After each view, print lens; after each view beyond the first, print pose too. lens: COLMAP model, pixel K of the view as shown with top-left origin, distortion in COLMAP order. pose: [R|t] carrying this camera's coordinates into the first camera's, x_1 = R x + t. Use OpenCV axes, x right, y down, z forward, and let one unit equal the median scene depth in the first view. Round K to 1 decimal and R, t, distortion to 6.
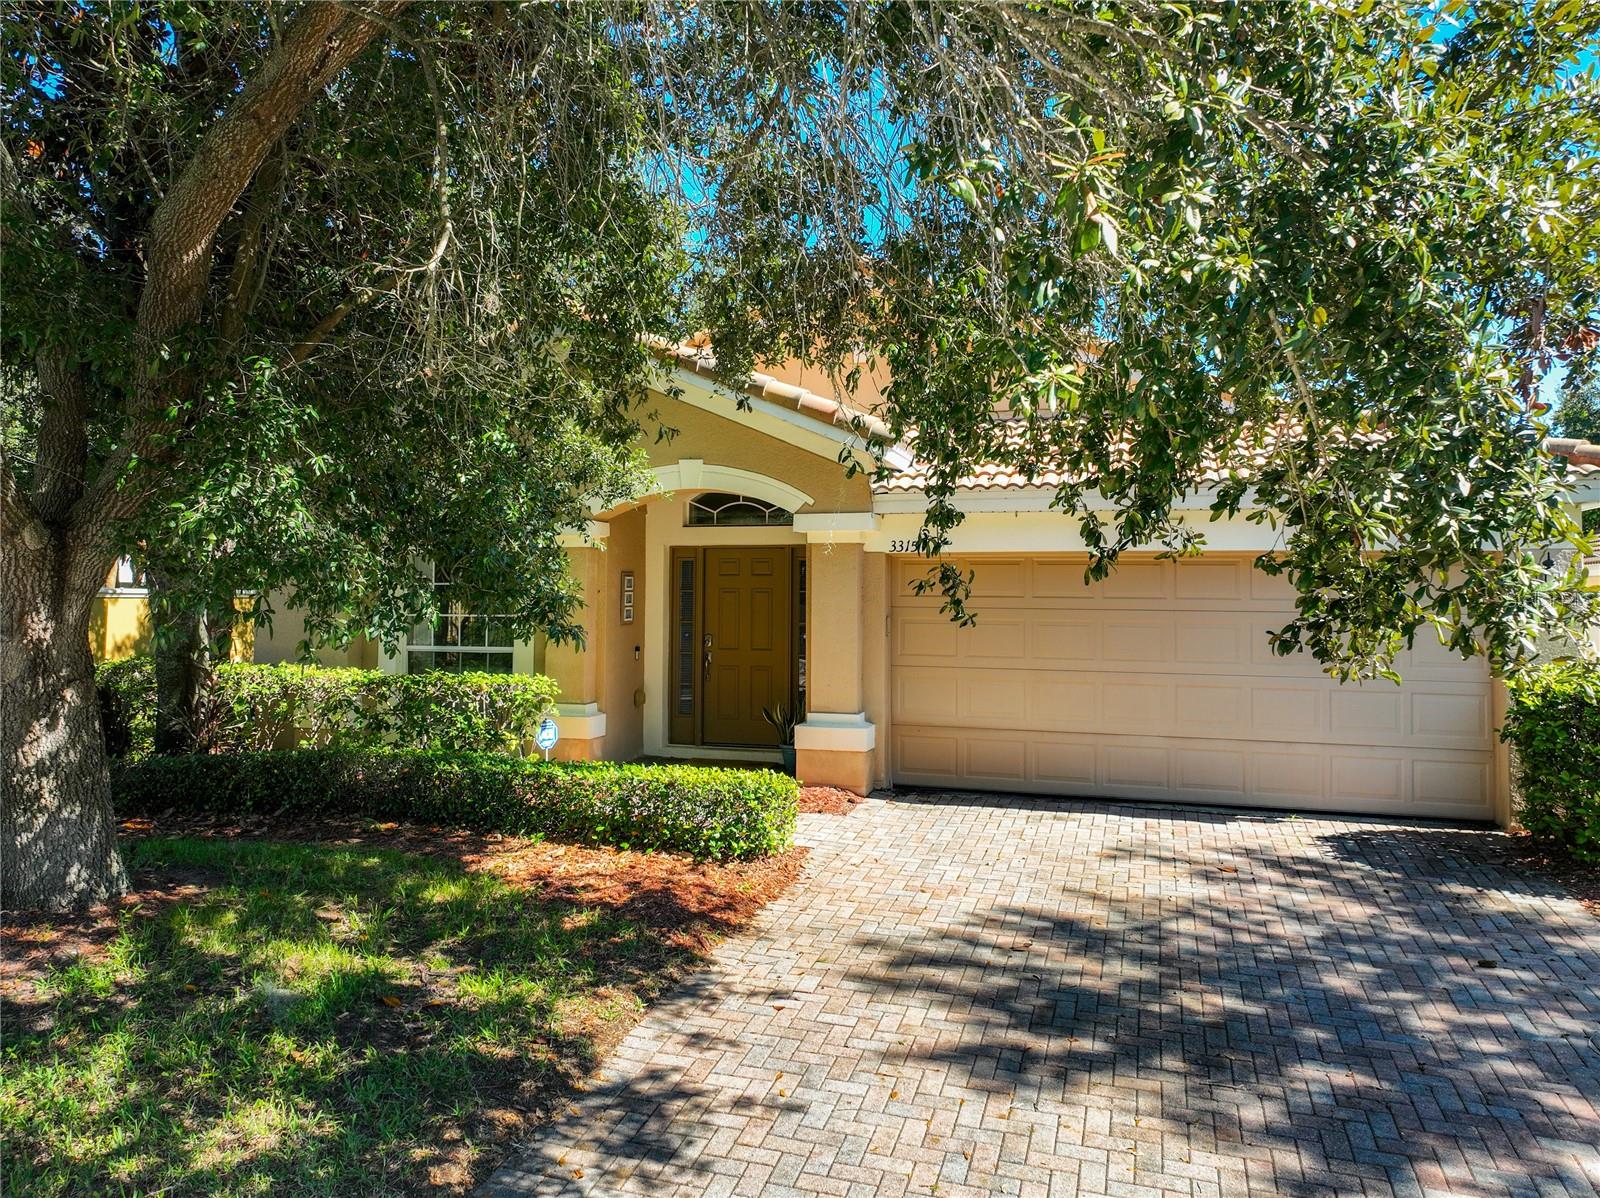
lens RADIAL K [[1139.6, 0, 800.2], [0, 1139.6, 573.7], [0, 0, 1]] dist [-0.006200, 0.020495]
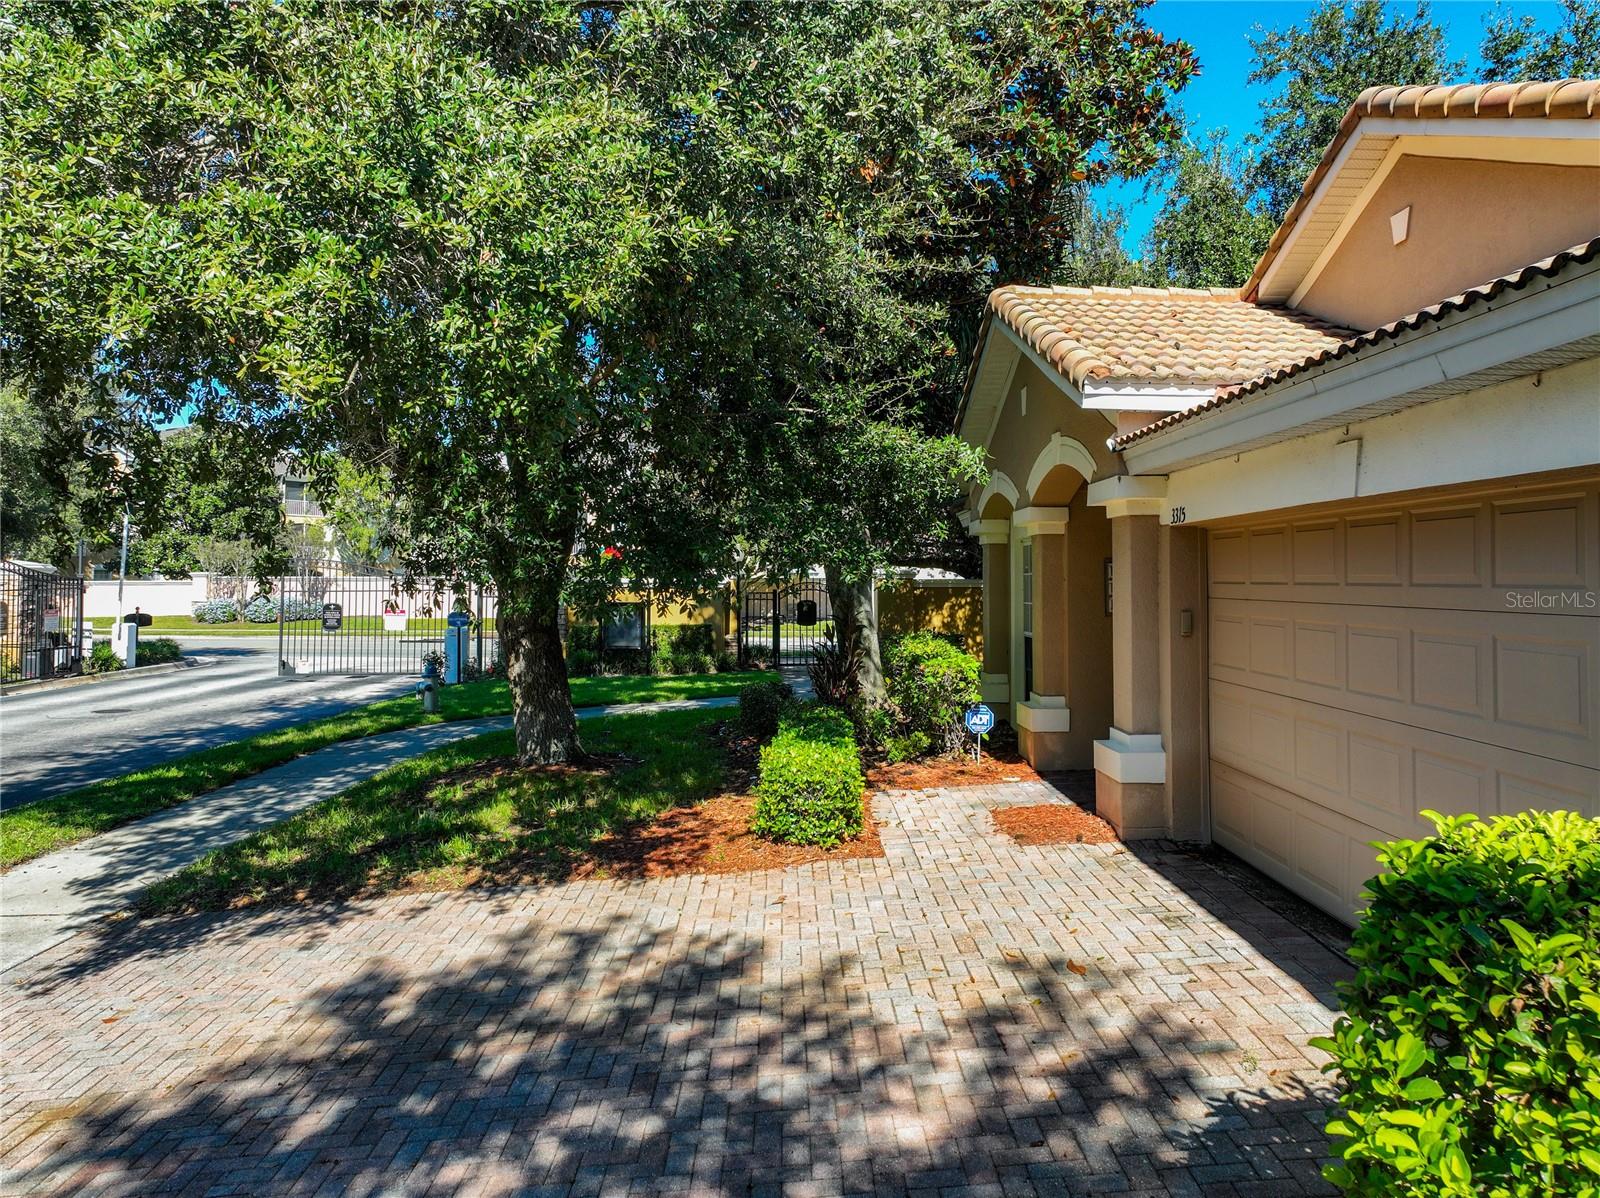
lens RADIAL K [[1139.6, 0, 809.0], [0, 1139.6, 560.1], [0, 0, 1]] dist [-0.006200, 0.020495]
pose [[0.313334, -0.024050, -0.949338, 1.177255], [0.018118, 0.999649, -0.019345, 0.023467], [0.949470, -0.011139, 0.313660, 0.888653]]
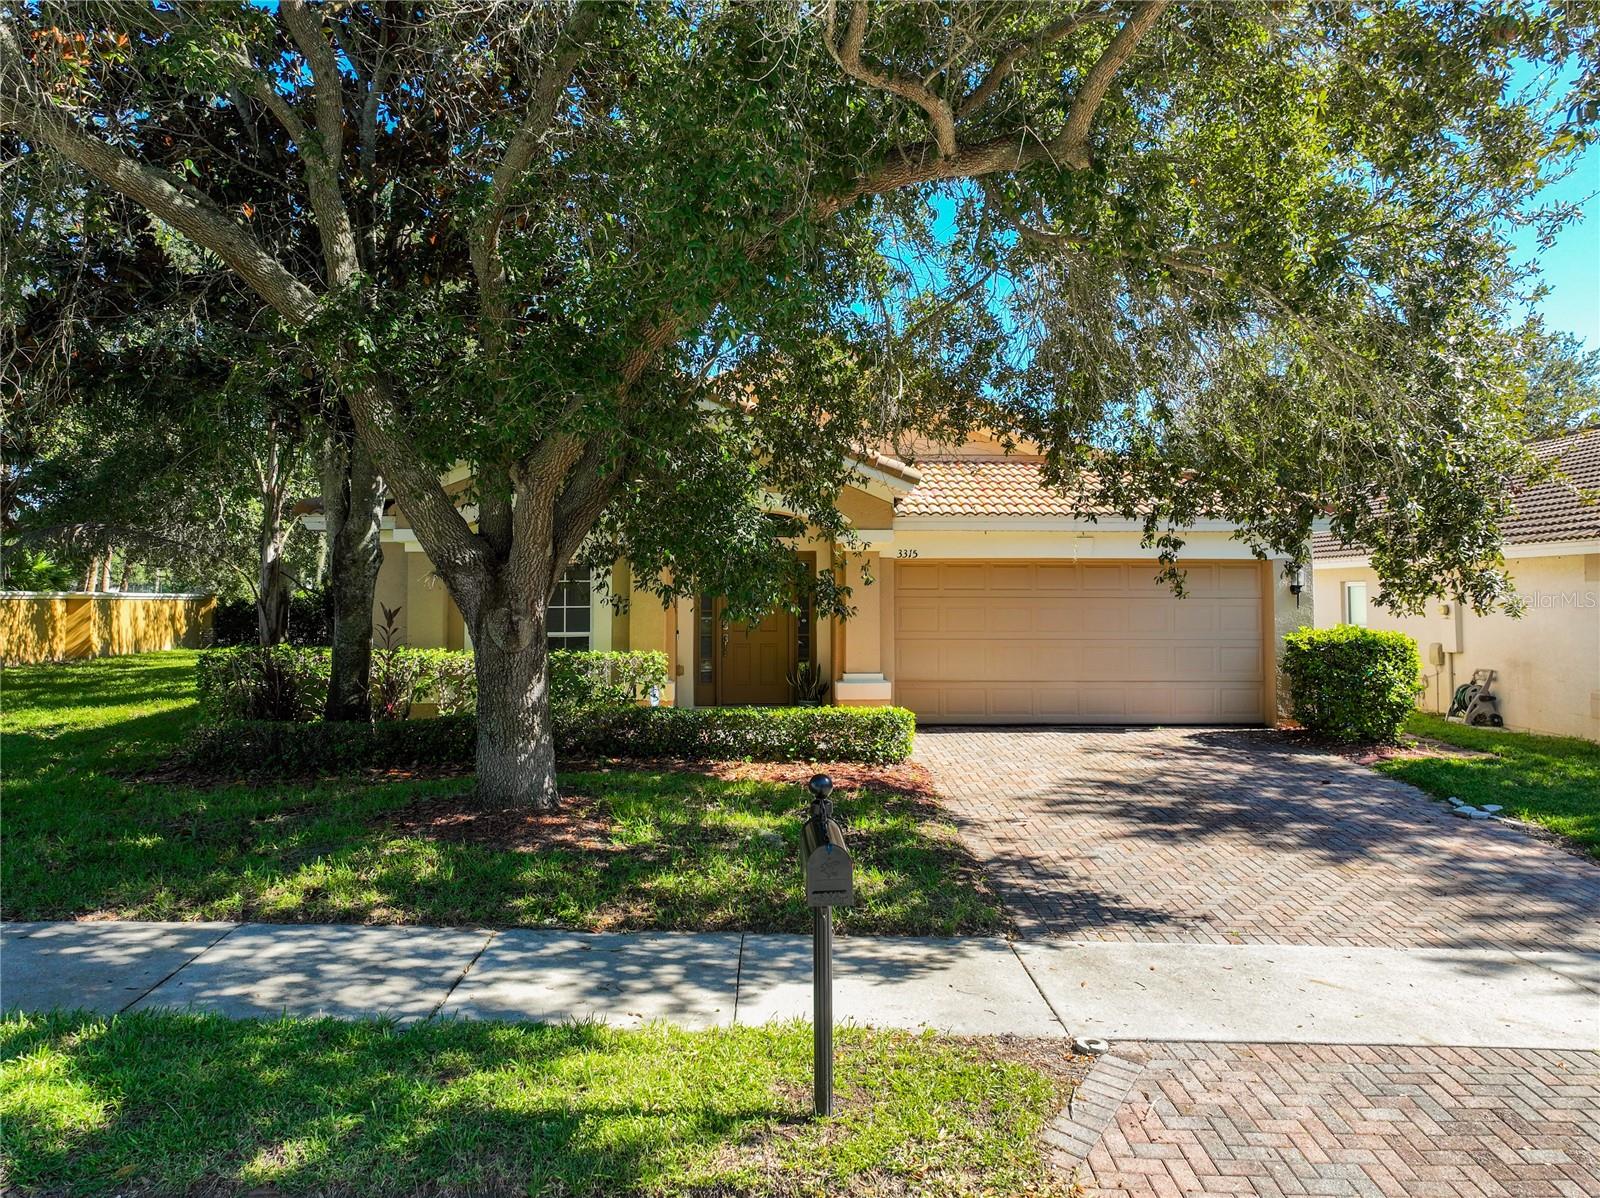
lens RADIAL K [[1139.6, 0, 791.2], [0, 1139.6, 583.0], [0, 0, 1]] dist [-0.006200, 0.020495]
pose [[0.942858, -0.002695, 0.333183, -0.846488], [-0.000027, 0.999967, 0.008164, 0.000717], [-0.333194, -0.007706, 0.942827, -0.463521]]
